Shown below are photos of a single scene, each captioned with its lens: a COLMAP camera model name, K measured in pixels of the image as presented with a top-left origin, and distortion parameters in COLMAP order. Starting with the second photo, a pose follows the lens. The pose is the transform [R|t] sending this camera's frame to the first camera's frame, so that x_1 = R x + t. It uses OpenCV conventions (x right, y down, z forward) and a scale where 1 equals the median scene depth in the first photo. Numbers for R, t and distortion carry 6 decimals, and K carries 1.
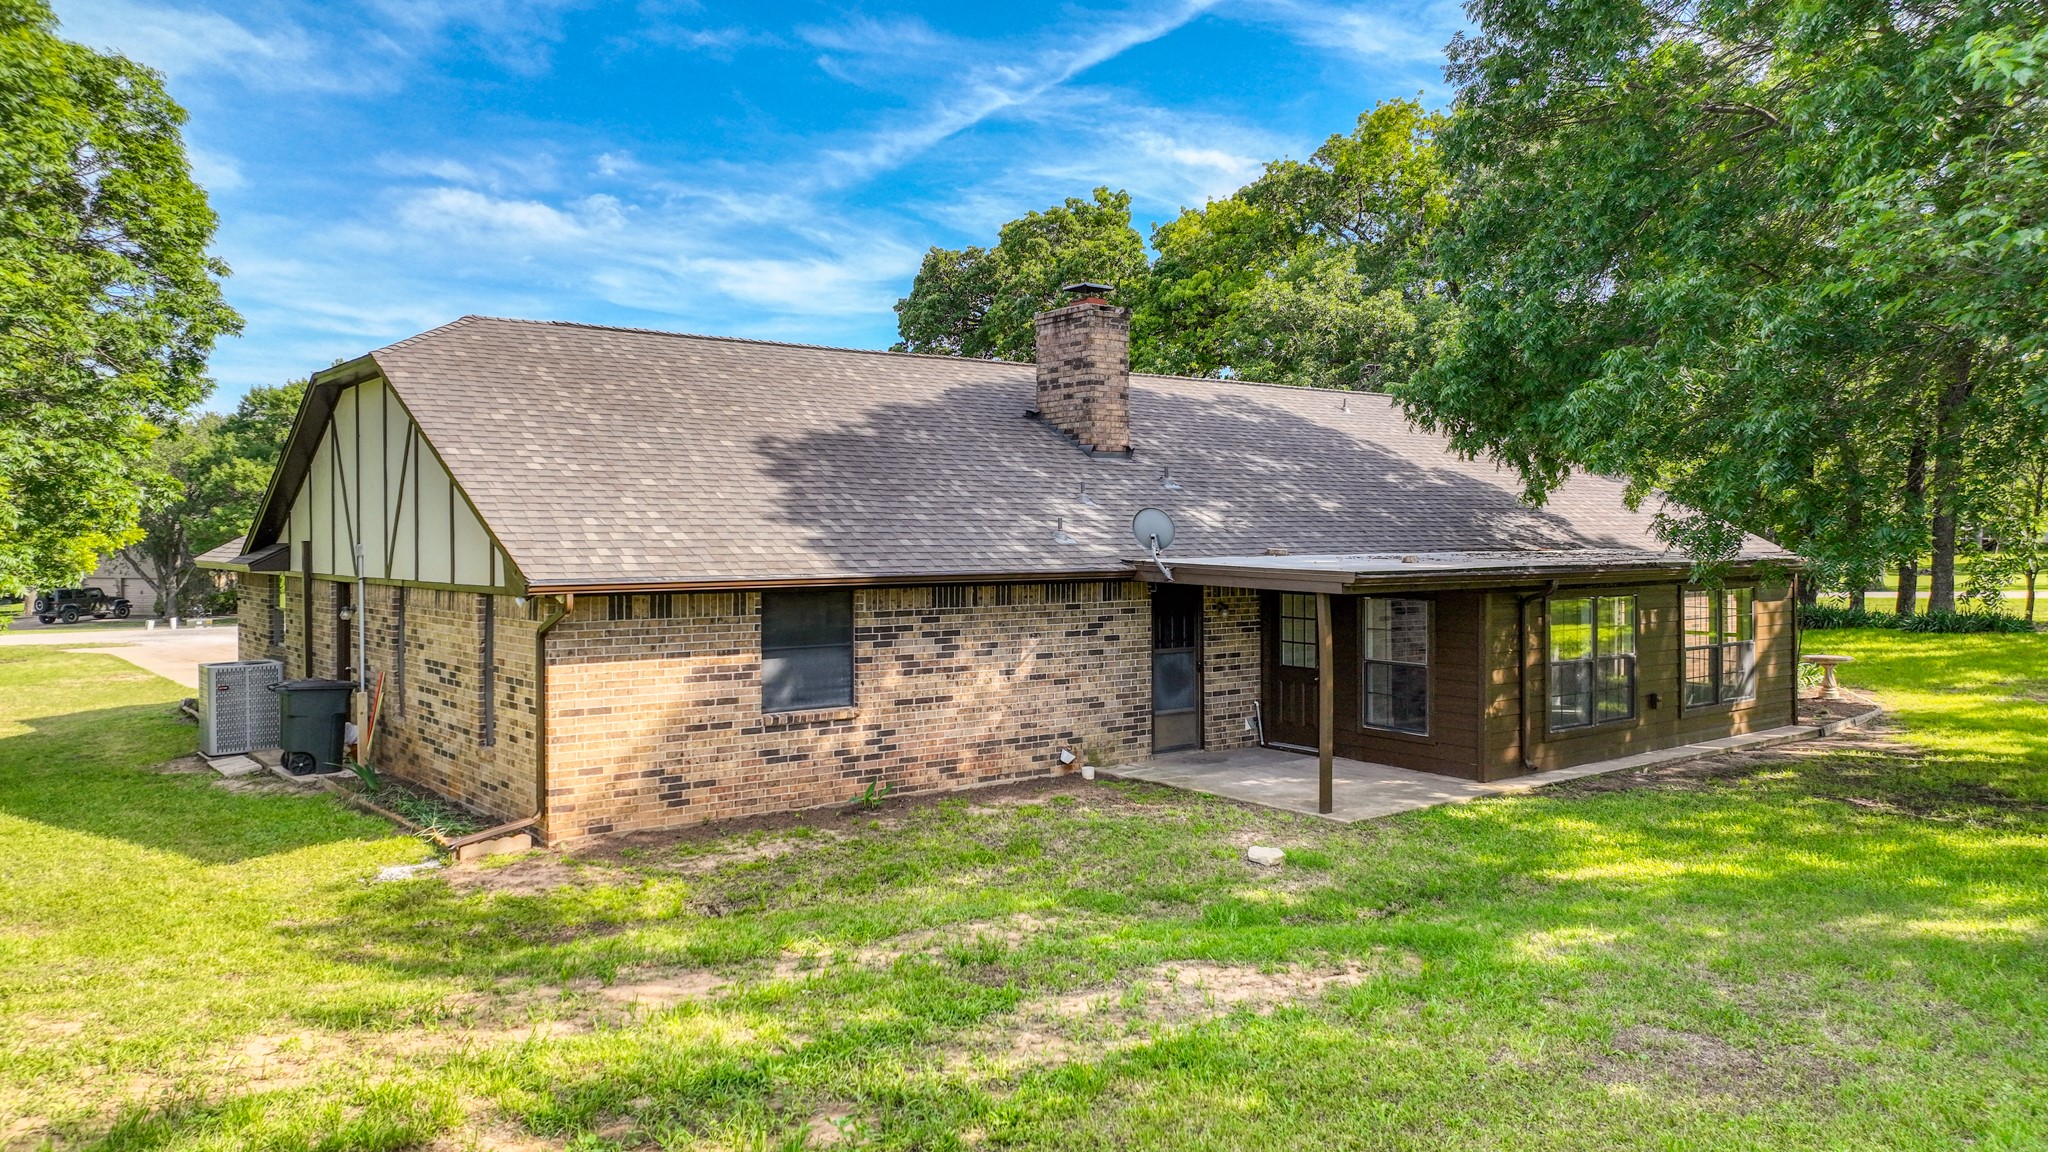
lens RADIAL K [[1447.2, 0, 1017.0], [0, 1447.2, 533.0], [0, 0, 1]] dist [0.007409, 0.013517]
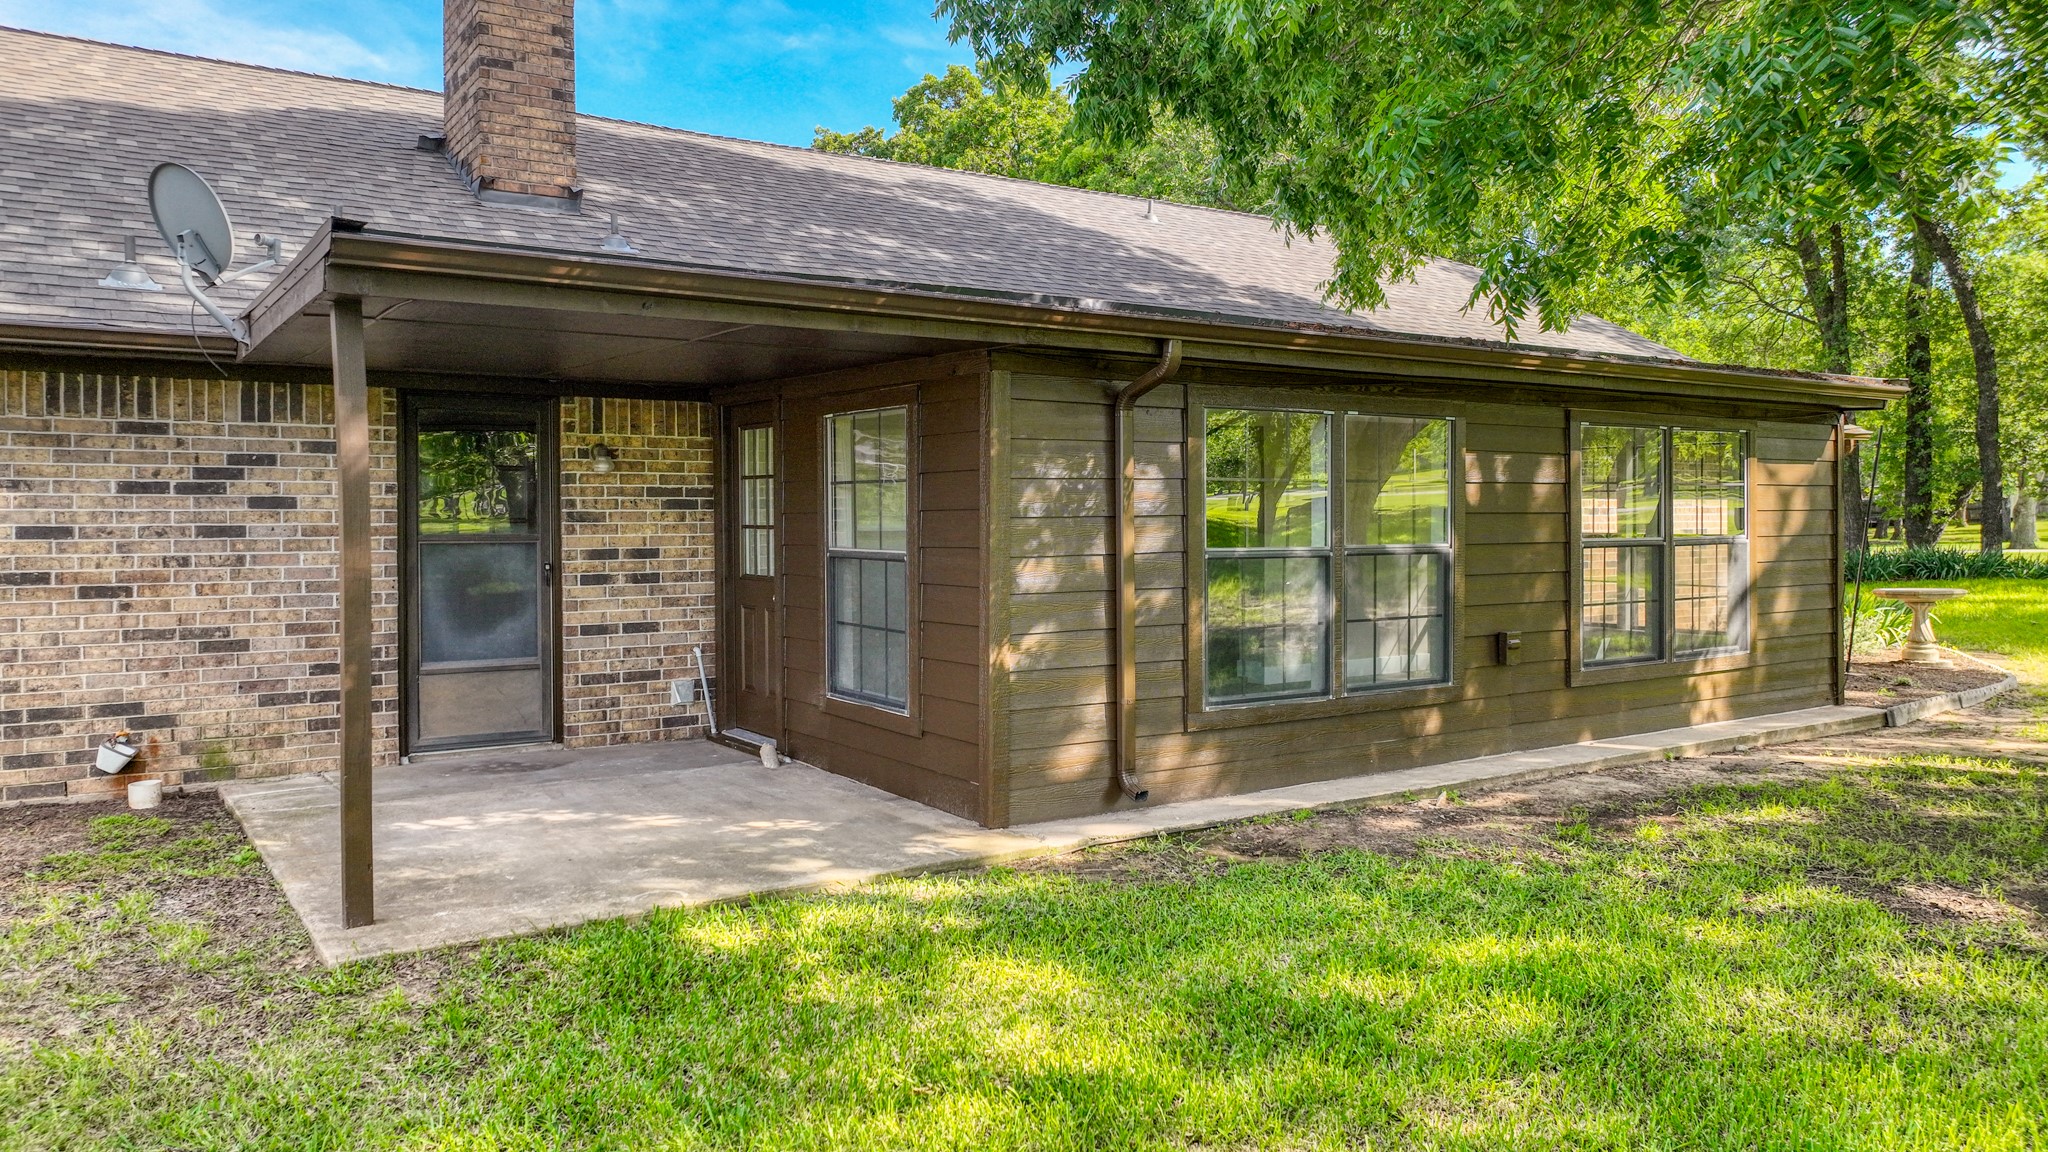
lens RADIAL K [[1447.2, 0, 1014.1], [0, 1447.2, 531.2], [0, 0, 1]] dist [0.007409, 0.013517]
pose [[0.997173, -0.001812, -0.075114, 0.341594], [0.002293, 0.999977, 0.006312, 0.080101], [0.075101, -0.006466, 0.997155, 0.558416]]
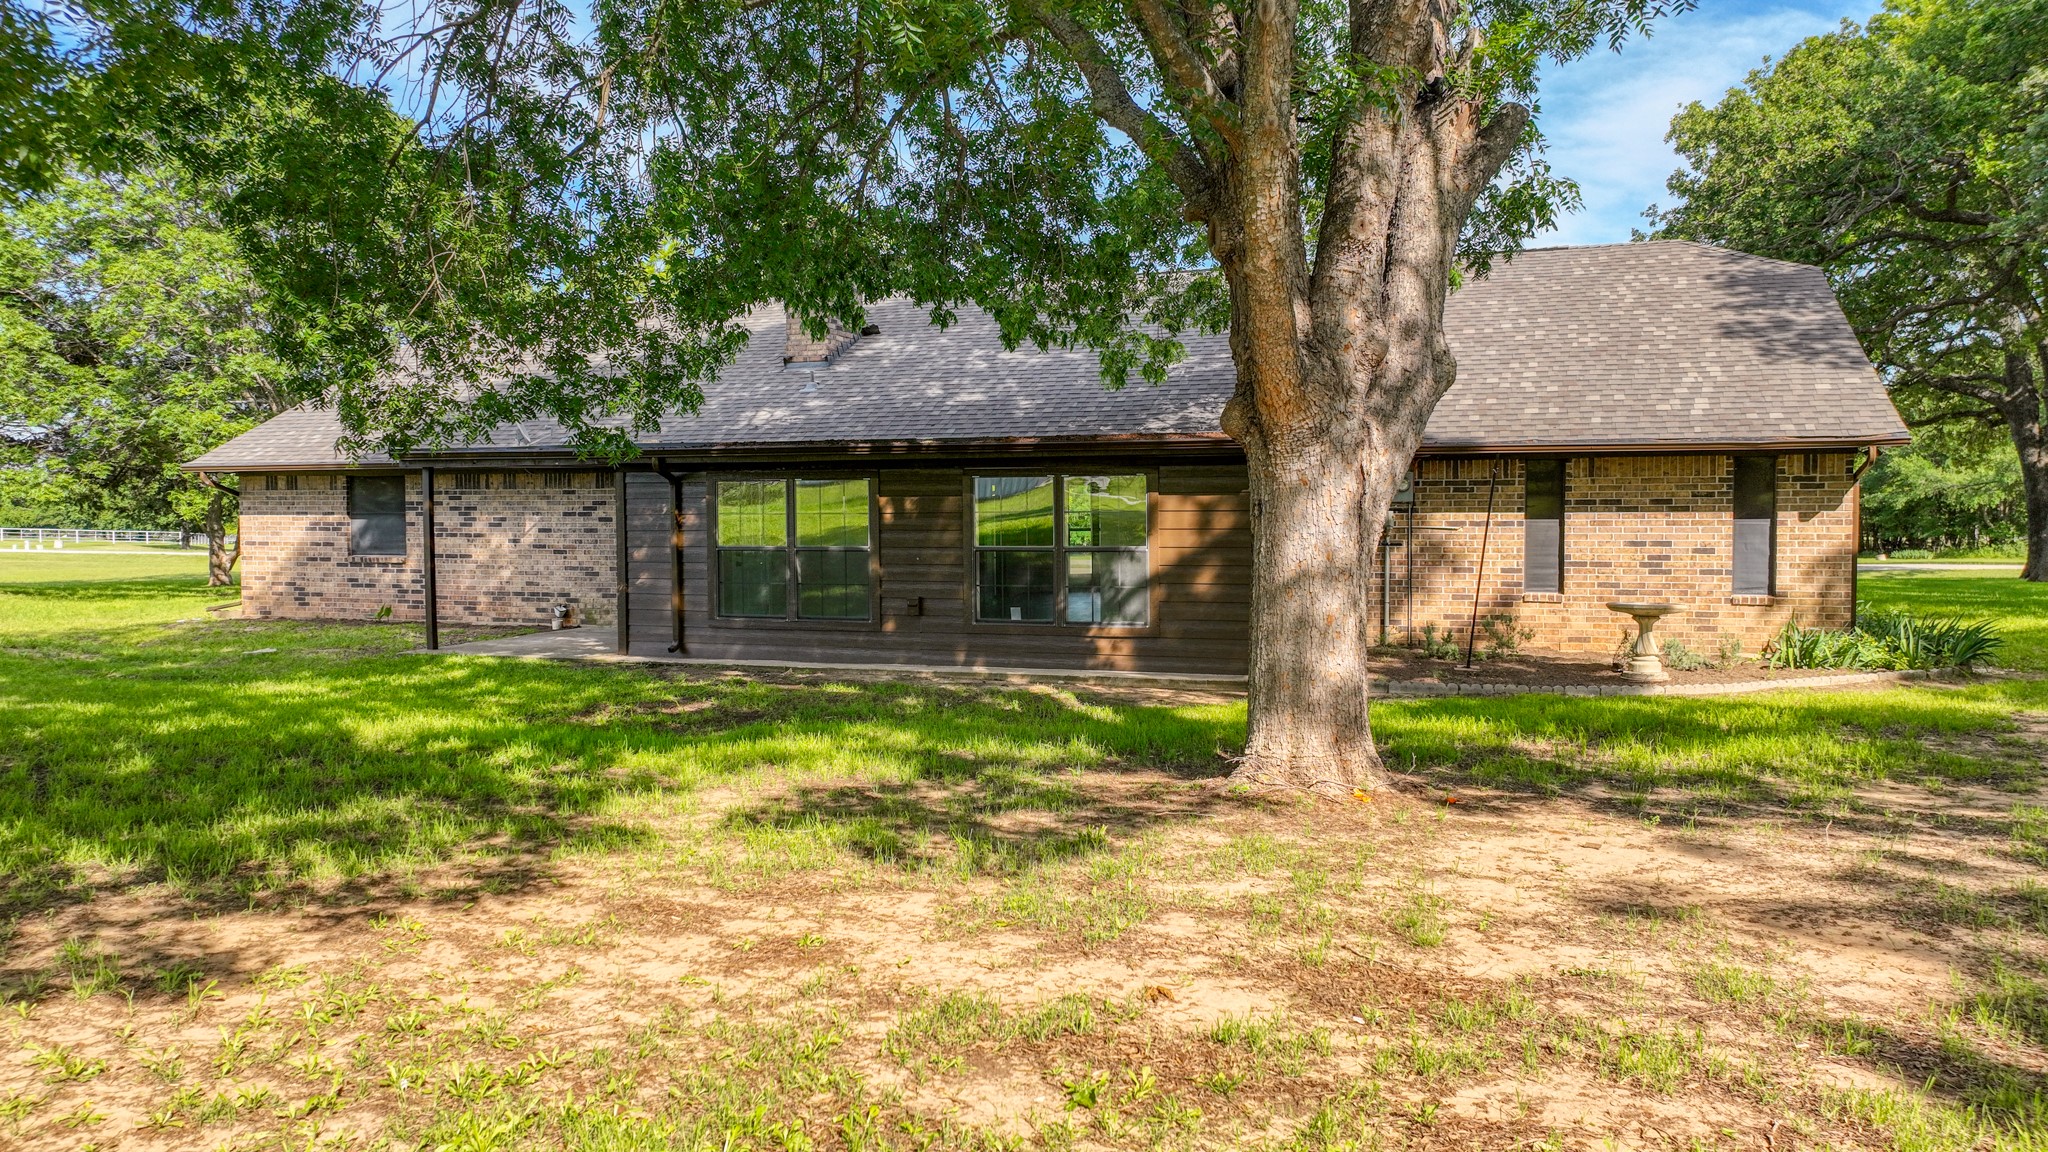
lens RADIAL K [[1447.2, 0, 1017.5], [0, 1447.2, 577.1], [0, 0, 1]] dist [0.007409, 0.013517]
pose [[0.545548, 0.038917, -0.837176, 1.269925], [-0.001037, 0.998952, 0.045761, 0.065734], [0.838079, -0.024097, 0.545017, 0.637428]]
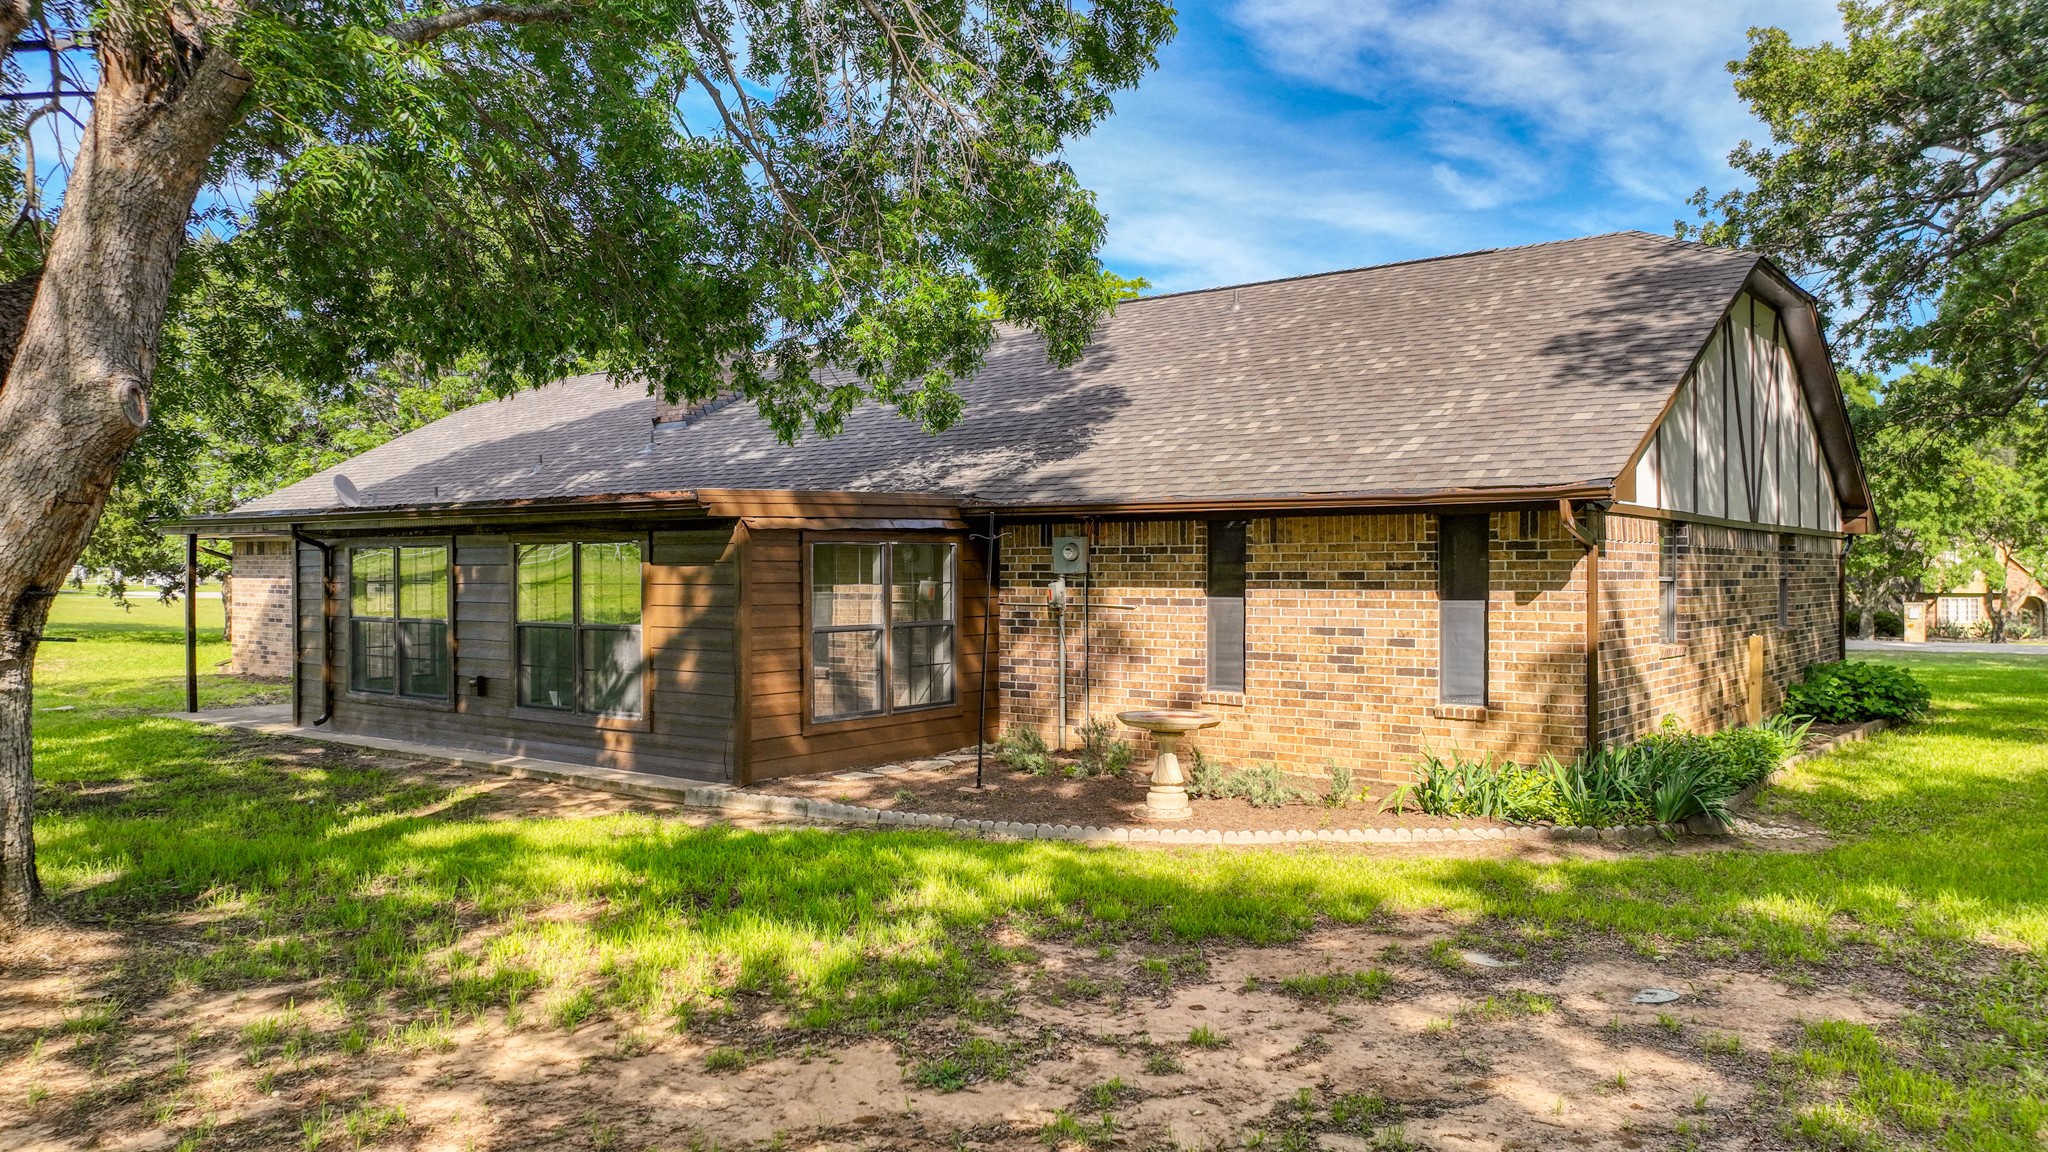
lens RADIAL K [[1447.2, 0, 1016.6], [0, 1447.2, 573.3], [0, 0, 1]] dist [0.007409, 0.013517]
pose [[0.243072, 0.004042, -0.970000, 1.351650], [-0.005721, 0.999980, 0.002734, 0.057228], [0.969991, 0.004885, 0.243090, 1.175659]]
